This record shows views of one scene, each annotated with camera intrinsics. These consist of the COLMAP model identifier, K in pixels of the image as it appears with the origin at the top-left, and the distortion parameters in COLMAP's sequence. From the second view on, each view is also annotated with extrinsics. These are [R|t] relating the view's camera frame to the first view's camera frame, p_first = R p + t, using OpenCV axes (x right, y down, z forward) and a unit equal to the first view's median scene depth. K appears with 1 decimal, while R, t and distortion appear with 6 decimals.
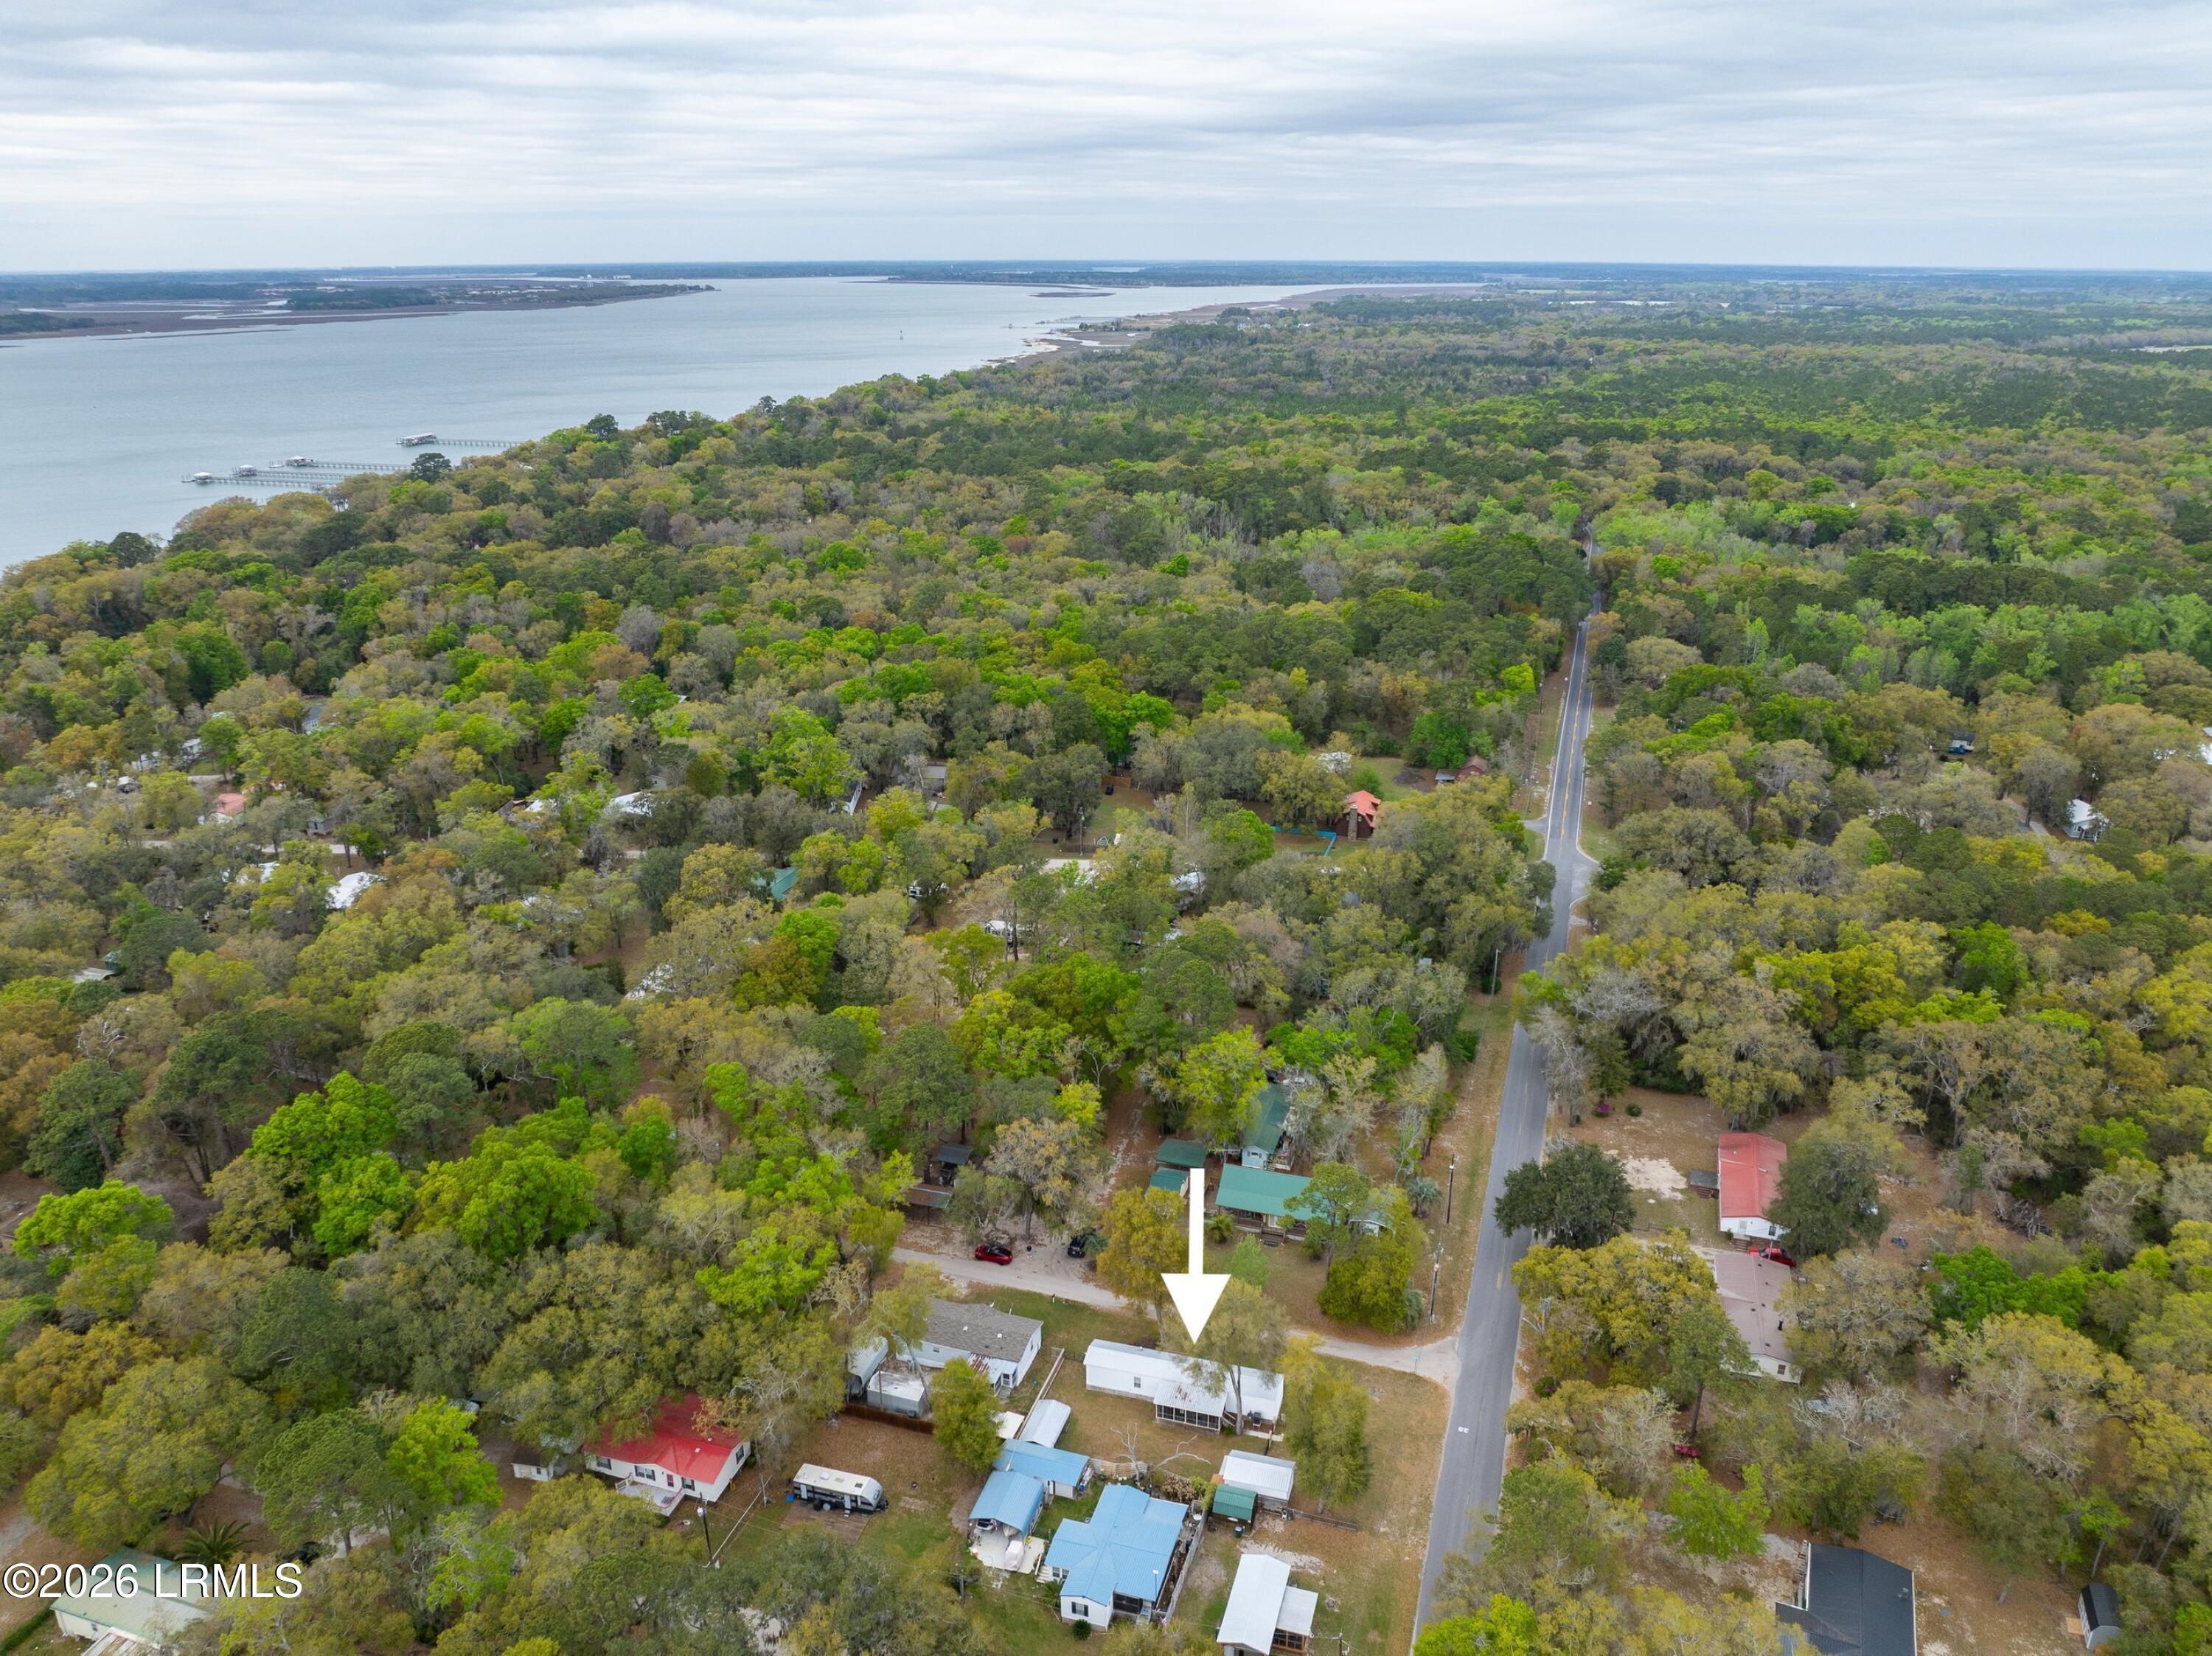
lens RADIAL K [[1605.3, 0, 1106.0], [0, 1605.3, 828.0], [0, 0, 1]] dist [-0.076527, 0.047423]
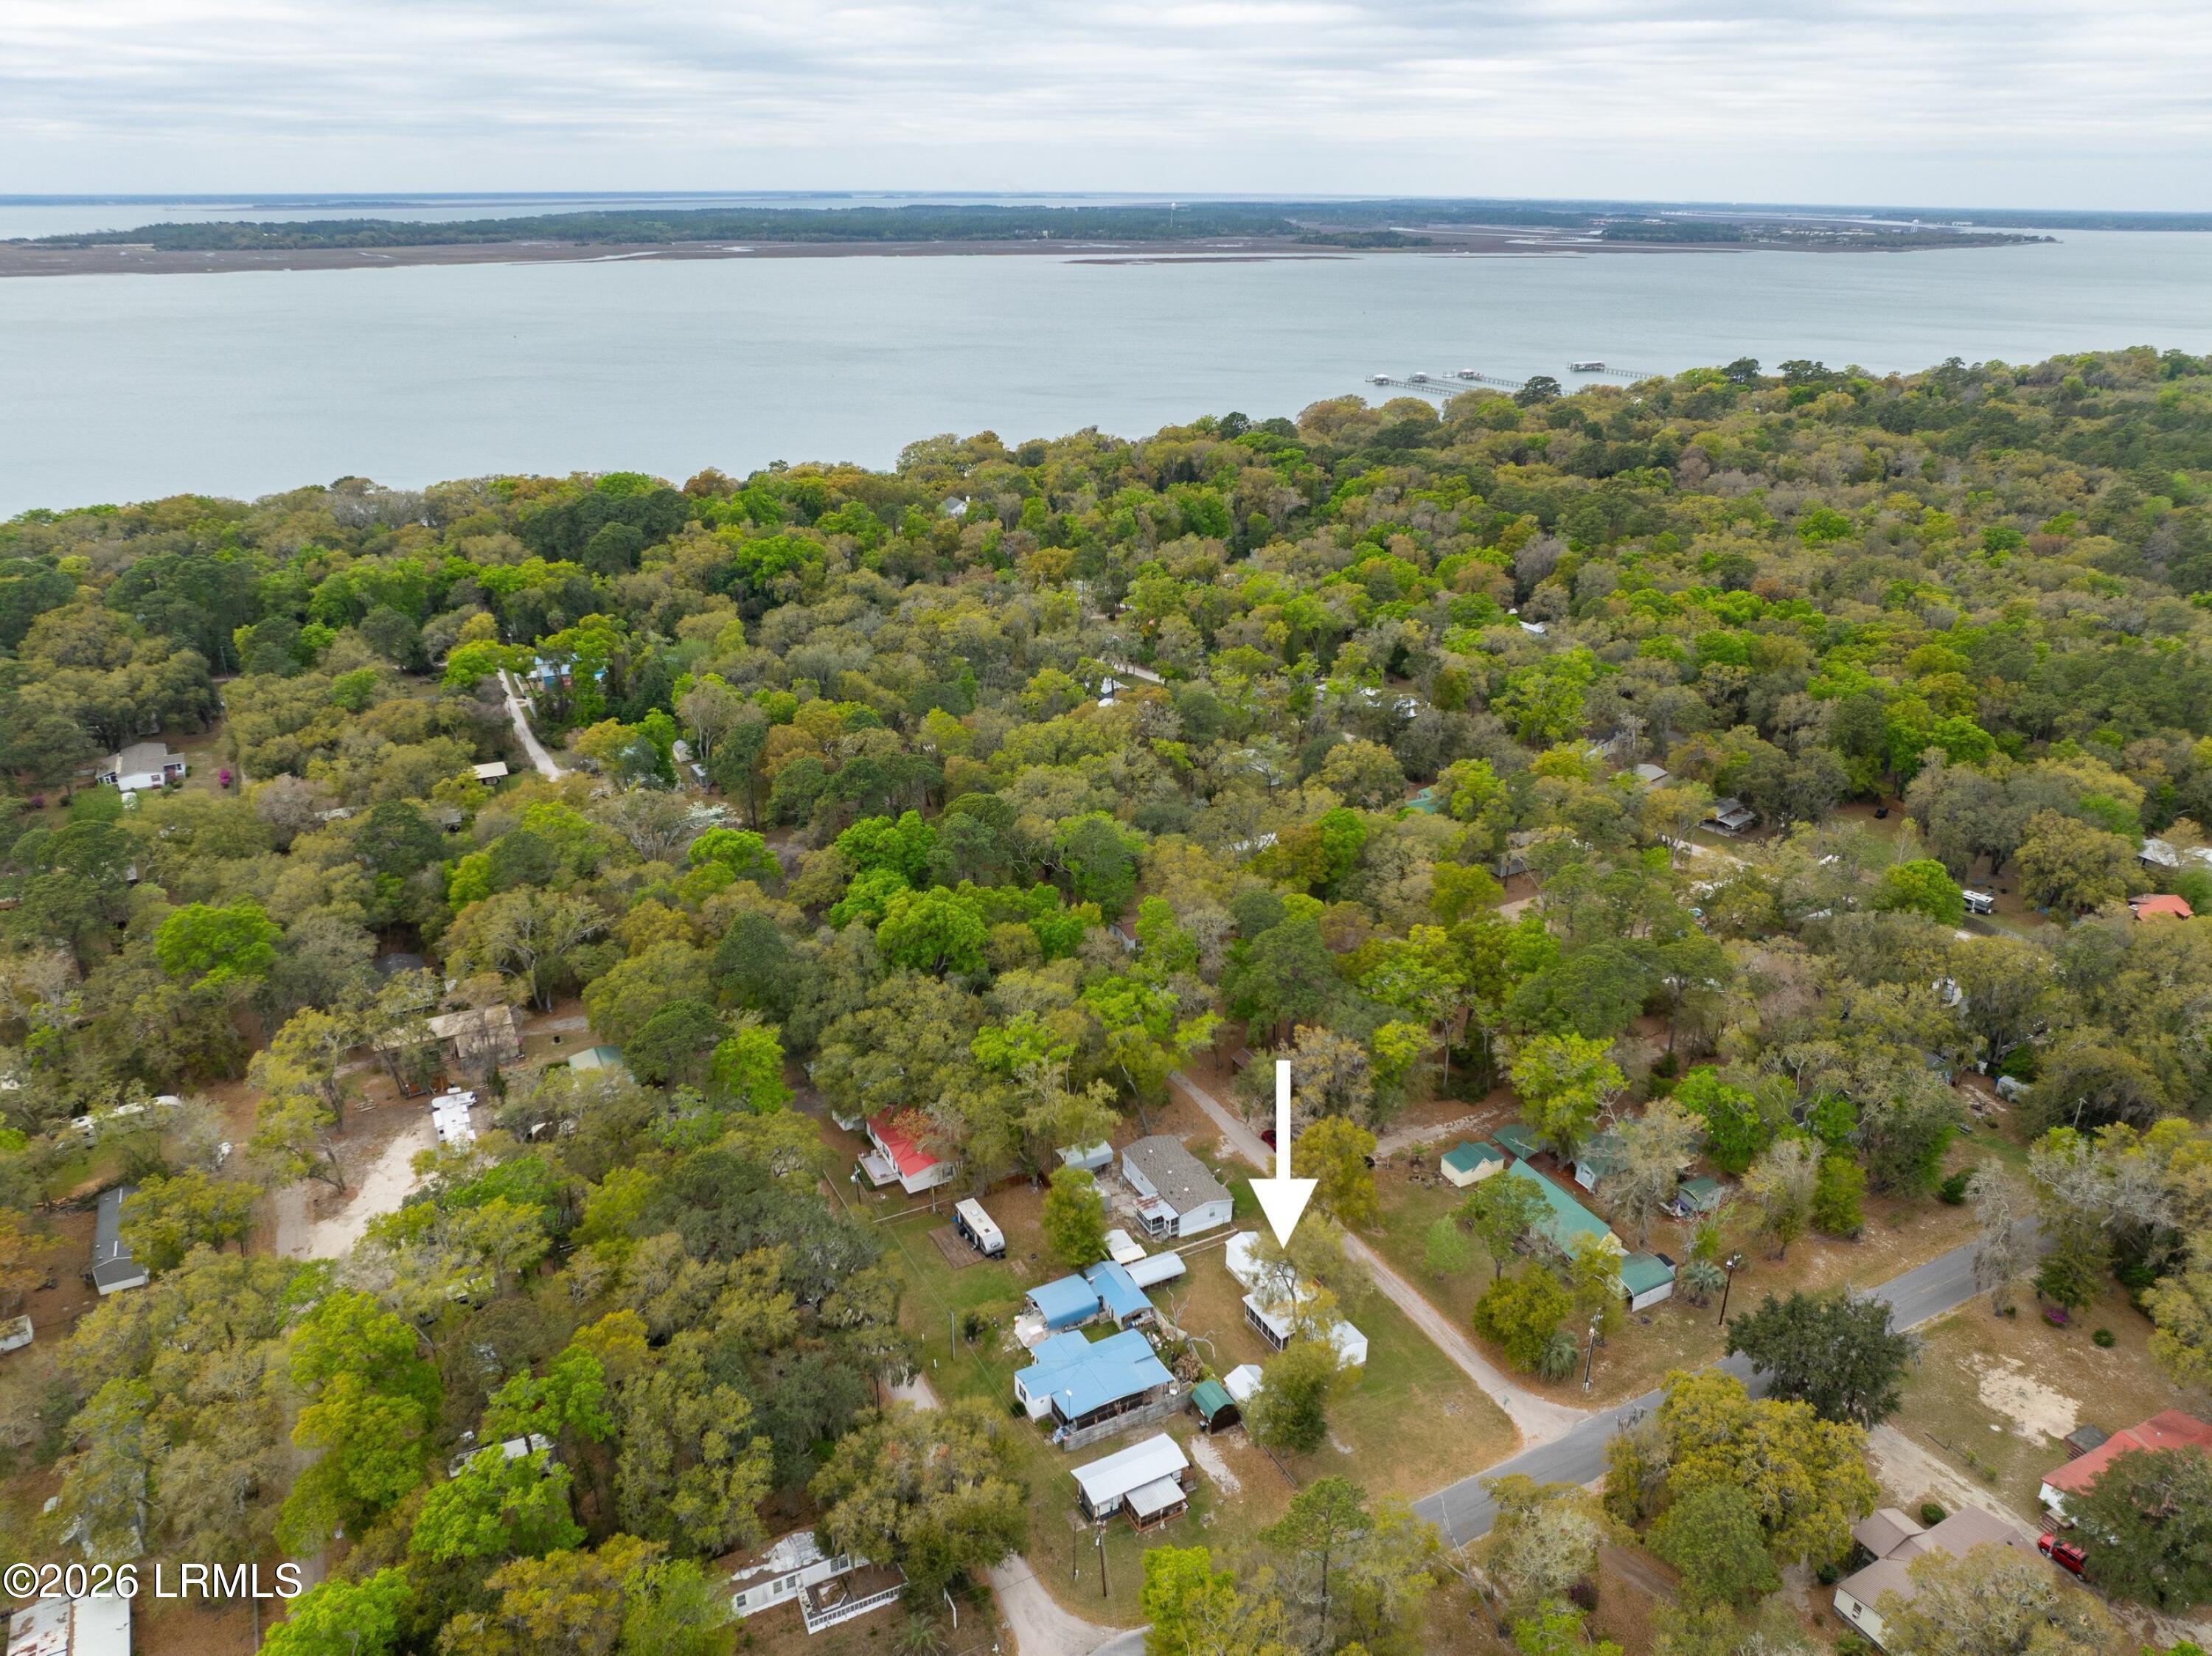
lens RADIAL K [[1605.3, 0, 1106.0], [0, 1605.3, 828.0], [0, 0, 1]] dist [-0.076527, 0.047423]
pose [[0.697063, 0.270851, -0.663885, 0.285857], [-0.247604, 0.959878, 0.131631, -0.025125], [0.672901, 0.072625, 0.736159, 0.072204]]
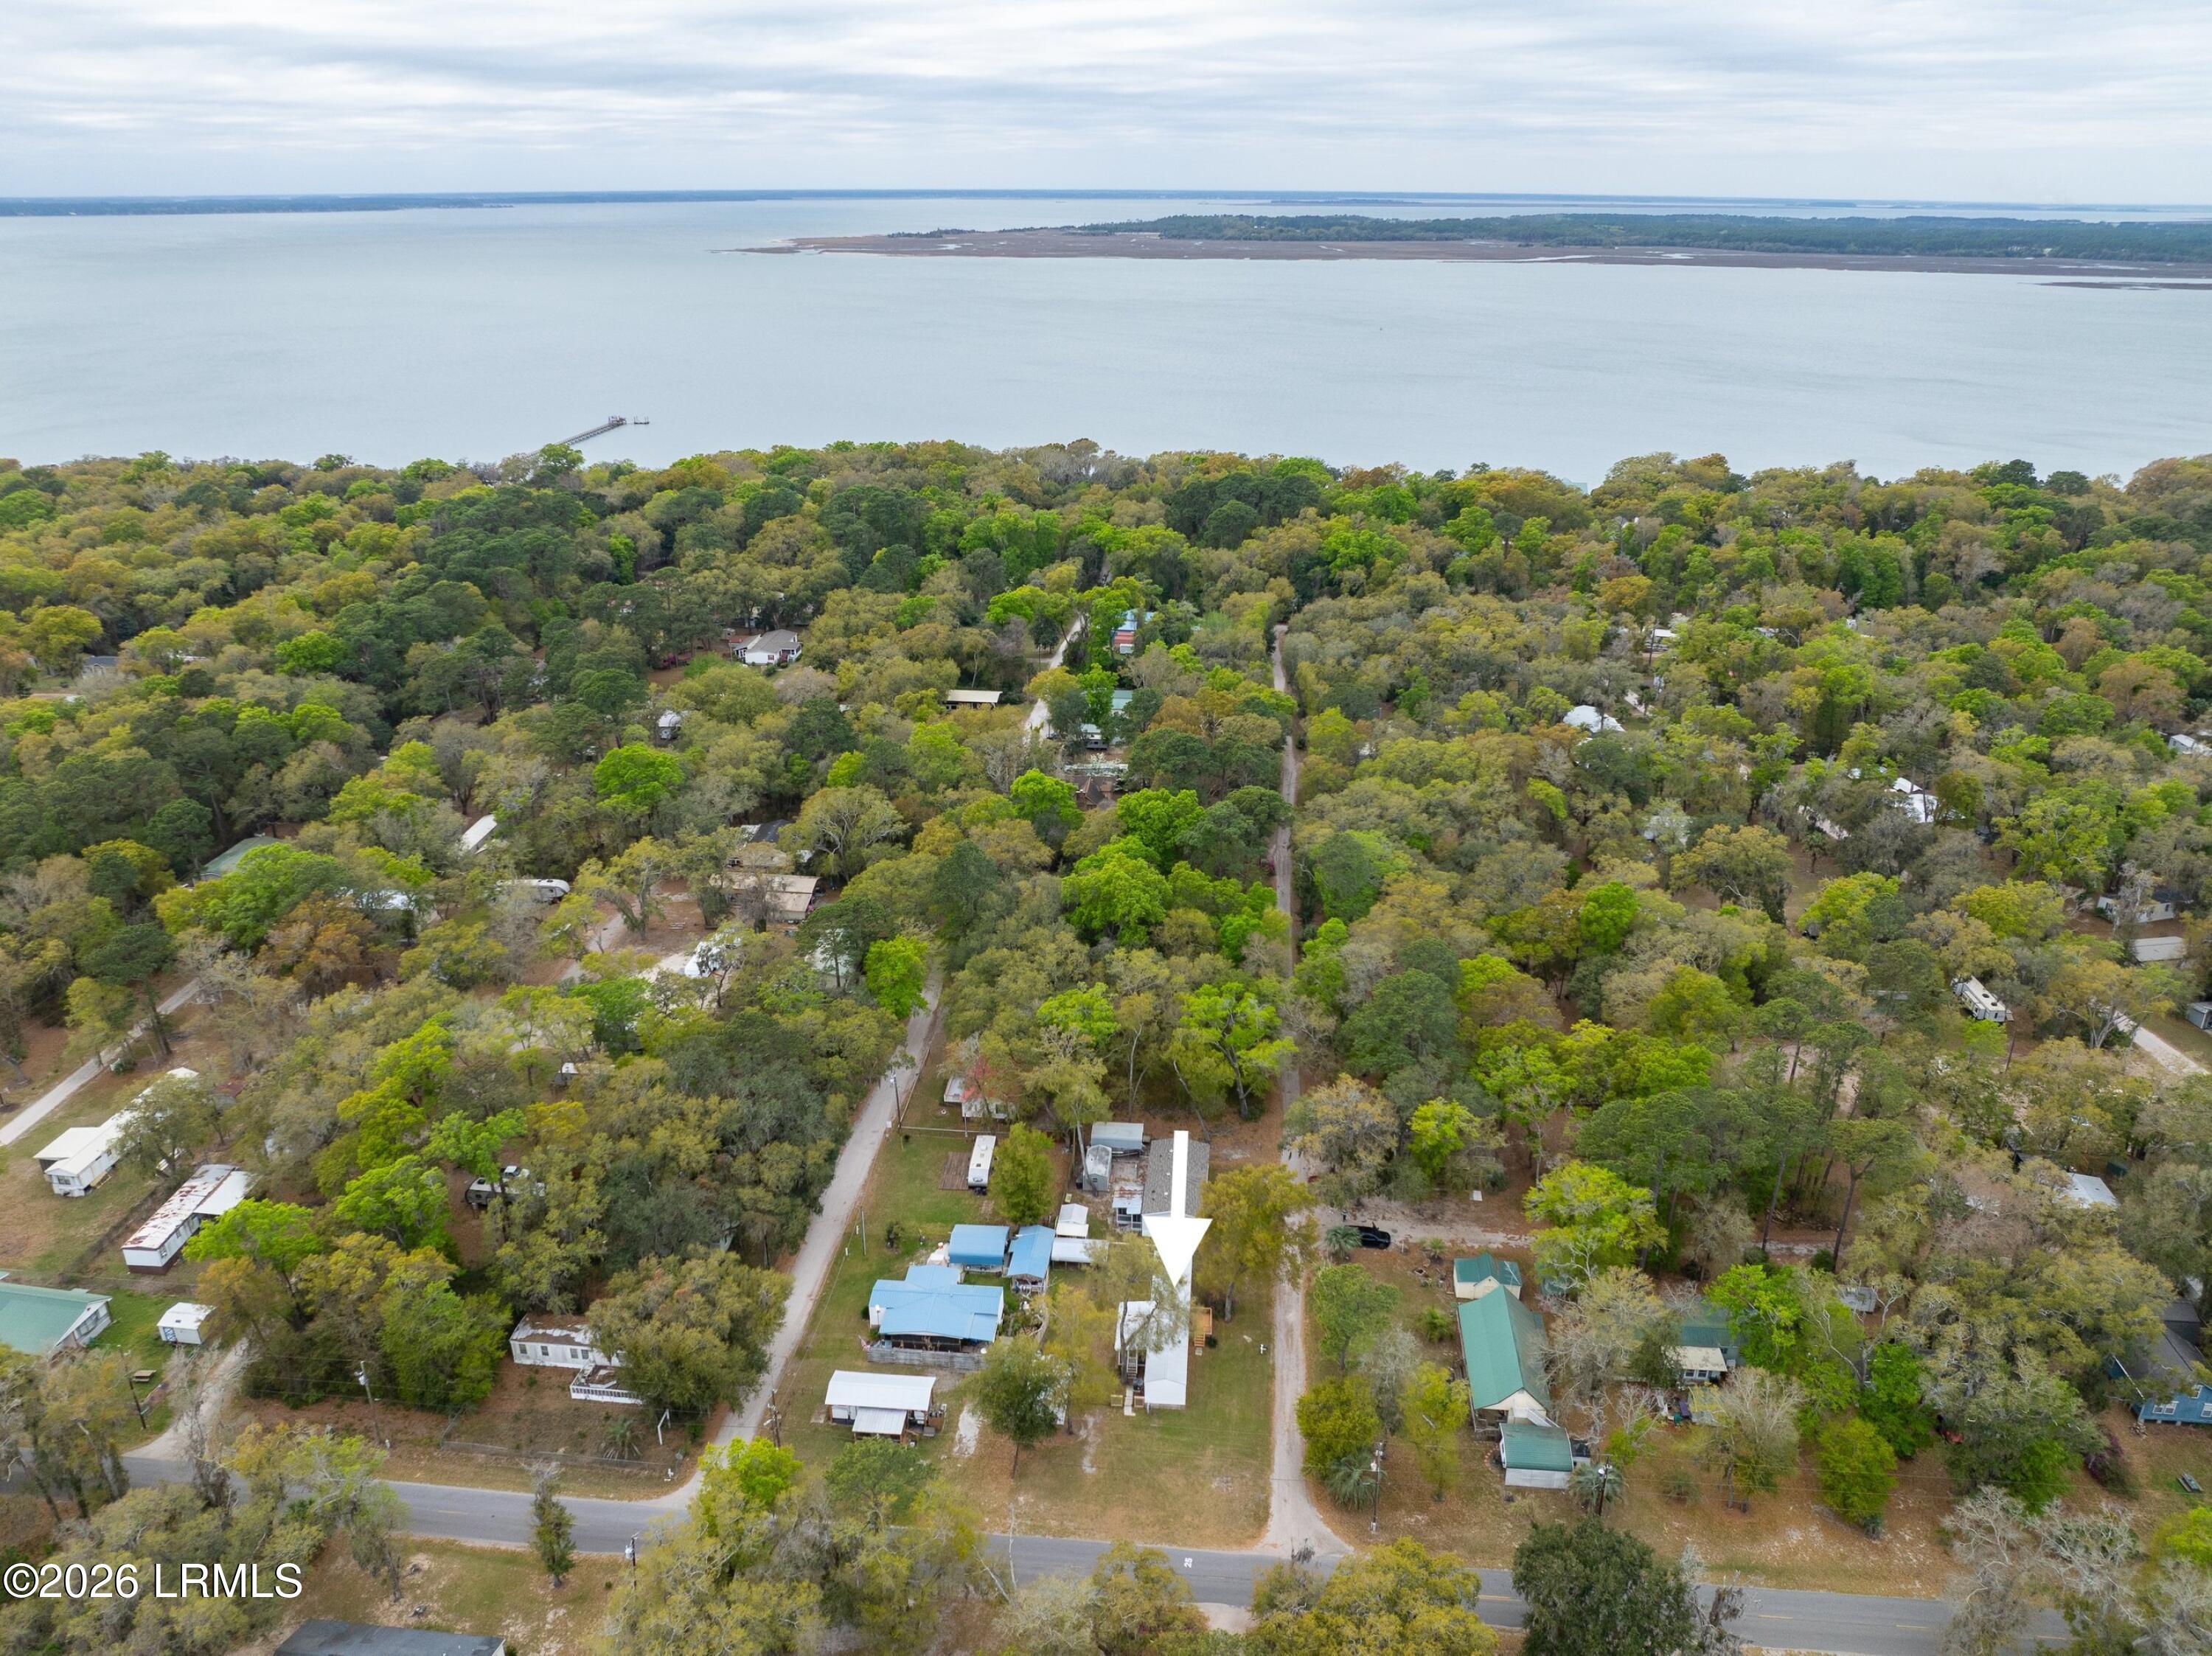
lens RADIAL K [[1605.3, 0, 1106.0], [0, 1605.3, 828.0], [0, 0, 1]] dist [-0.076527, 0.047423]
pose [[0.169352, 0.367204, -0.914594, 0.428548], [-0.333537, 0.894594, 0.297414, -0.110238], [0.927401, 0.254683, 0.273977, 0.310990]]
